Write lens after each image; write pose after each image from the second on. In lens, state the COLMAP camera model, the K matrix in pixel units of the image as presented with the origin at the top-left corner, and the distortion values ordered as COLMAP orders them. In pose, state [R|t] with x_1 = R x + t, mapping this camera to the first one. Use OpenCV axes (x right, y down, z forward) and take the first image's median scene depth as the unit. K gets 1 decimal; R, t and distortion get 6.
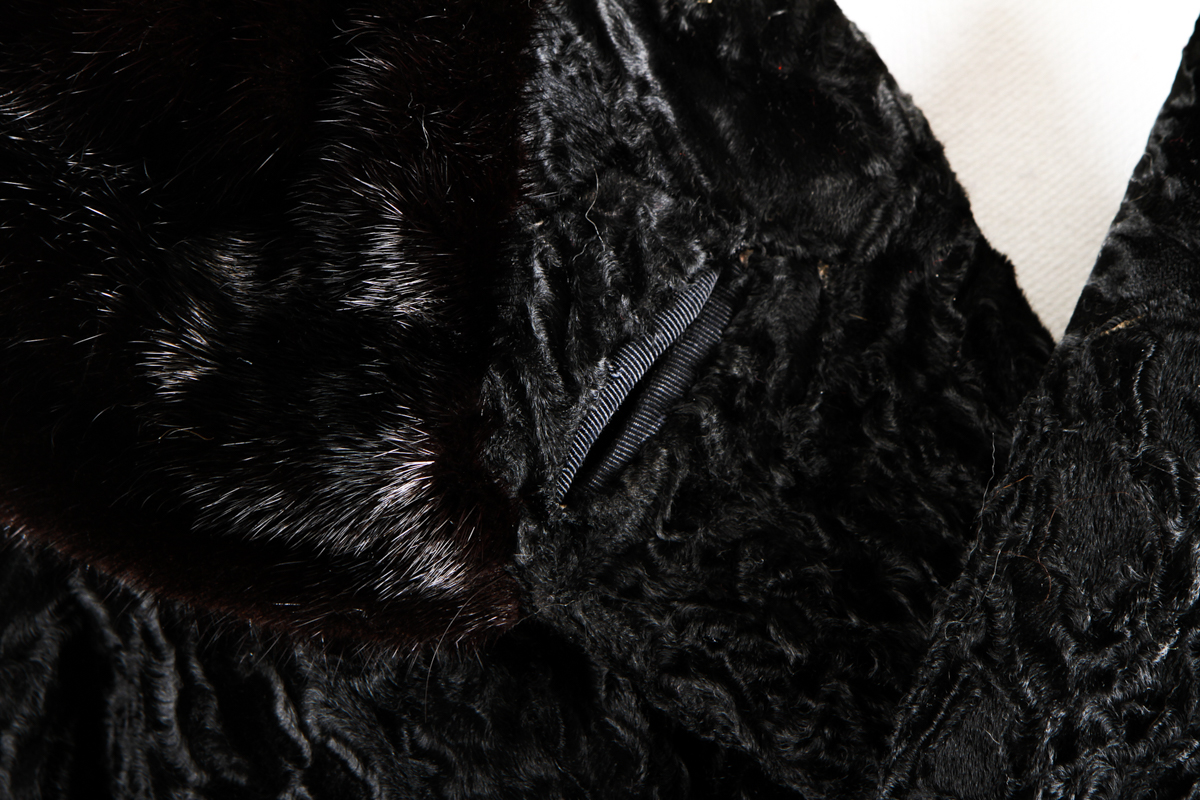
lens RADIAL K [[3681.8, 0, 592.3], [0, 3681.8, 405.6], [0, 0, 1]] dist [0.177767, 0.000000]
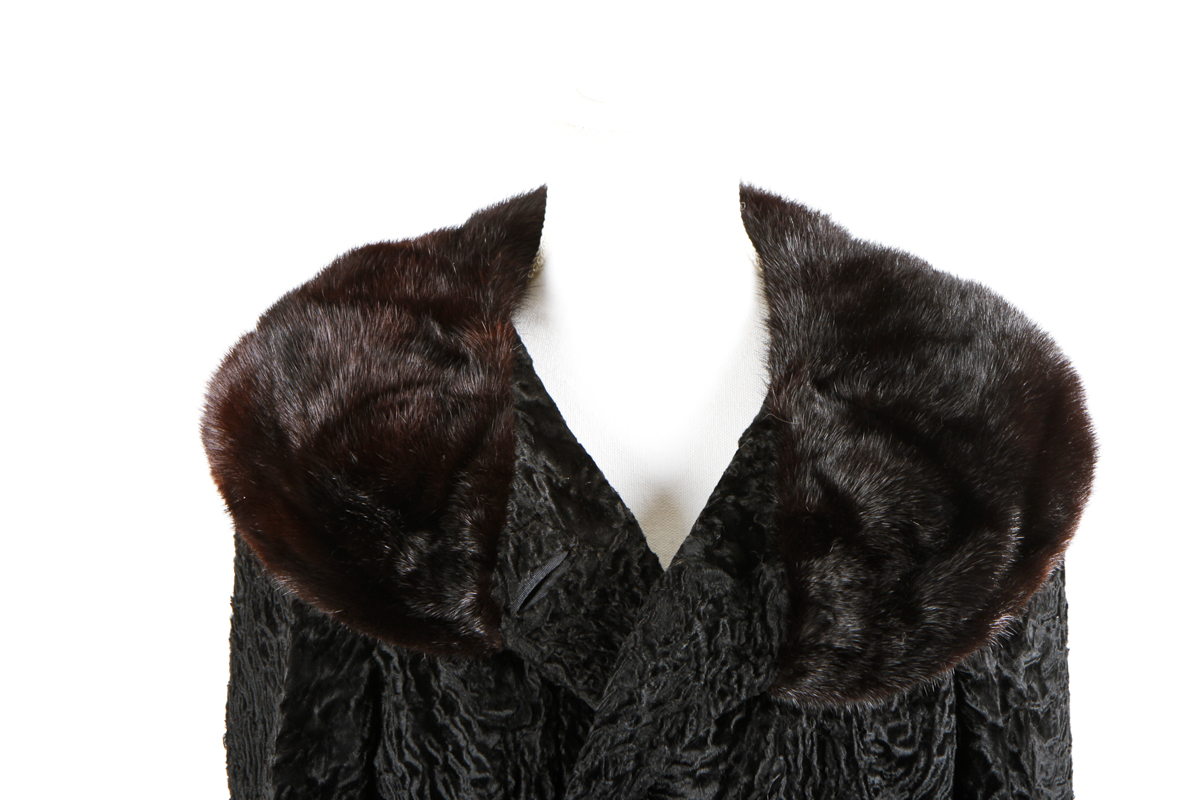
lens RADIAL K [[3209.5, 0, 601.0], [0, 3209.5, 394.7], [0, 0, 1]] dist [0.120578, 0.000000]
pose [[0.995385, -0.001994, -0.095936, 0.352810], [-0.029322, 0.945639, -0.323893, 0.789448], [0.091367, 0.325211, 0.941217, -1.838869]]
